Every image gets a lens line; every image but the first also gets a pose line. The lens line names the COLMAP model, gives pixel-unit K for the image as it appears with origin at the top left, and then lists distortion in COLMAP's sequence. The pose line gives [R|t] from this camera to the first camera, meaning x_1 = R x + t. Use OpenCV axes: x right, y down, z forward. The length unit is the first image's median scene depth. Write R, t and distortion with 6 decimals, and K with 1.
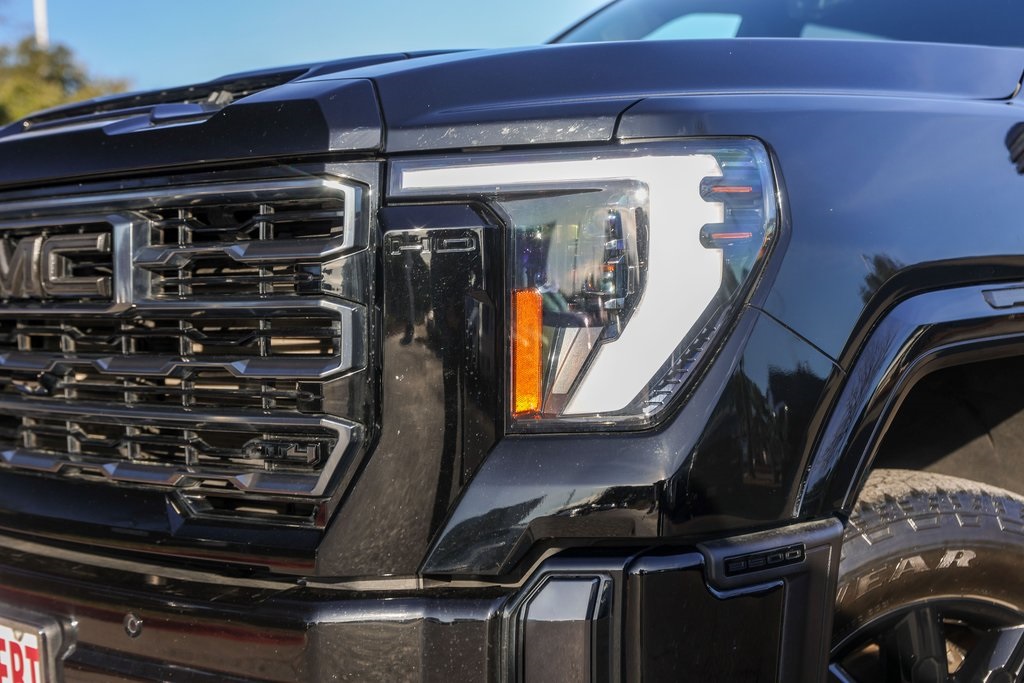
lens RADIAL K [[1610.3, 0, 512.0], [0, 1610.3, 341.5], [0, 0, 1]] dist [-0.046714, -0.099796]
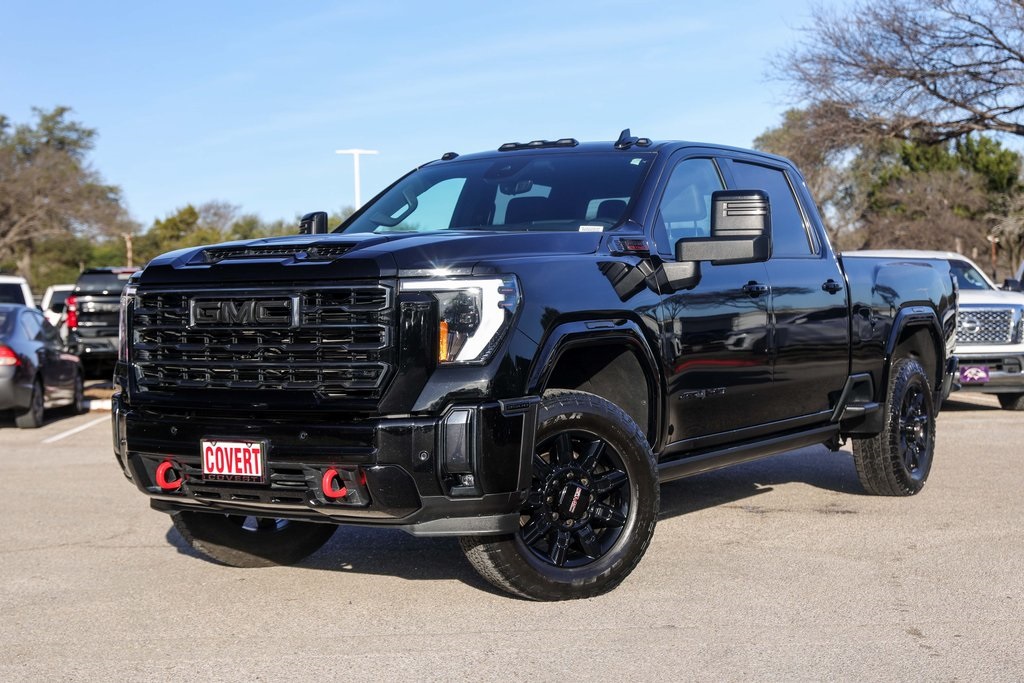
lens RADIAL K [[1610.3, 0, 512.0], [0, 1610.3, 341.5], [0, 0, 1]] dist [-0.046714, -0.099796]
pose [[0.973182, 0.003048, 0.230018, -0.576375], [0.002340, 0.999729, -0.023147, 0.079432], [-0.230027, 0.023064, 0.972911, -2.062910]]
